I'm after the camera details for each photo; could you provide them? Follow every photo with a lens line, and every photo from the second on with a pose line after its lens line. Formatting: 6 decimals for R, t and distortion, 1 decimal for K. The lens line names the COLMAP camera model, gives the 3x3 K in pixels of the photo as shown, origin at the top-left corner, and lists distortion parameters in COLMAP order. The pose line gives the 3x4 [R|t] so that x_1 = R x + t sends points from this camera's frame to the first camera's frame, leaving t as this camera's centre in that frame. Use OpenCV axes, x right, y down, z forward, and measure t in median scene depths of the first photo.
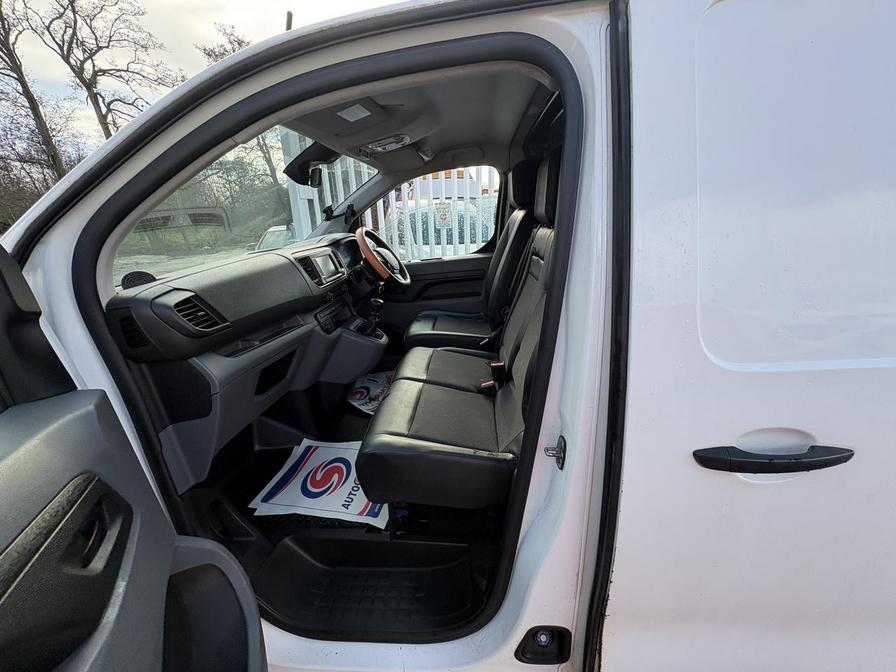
lens RADIAL K [[352.3, 0, 448.0], [0, 352.3, 336.0], [0, 0, 1]] dist [-0.000819, -0.000086]
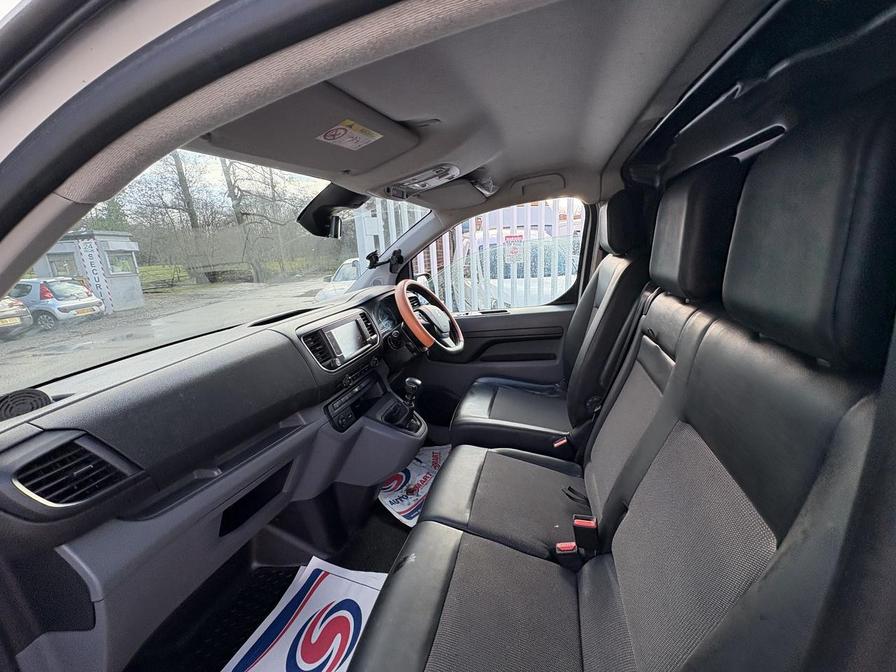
lens RADIAL K [[352.3, 0, 448.0], [0, 352.3, 336.0], [0, 0, 1]] dist [-0.000819, -0.000086]
pose [[0.979930, 0.028112, -0.197349, 0.015835], [-0.041628, 0.997038, -0.064673, -0.141419], [0.194947, 0.071590, 0.978198, 0.256241]]
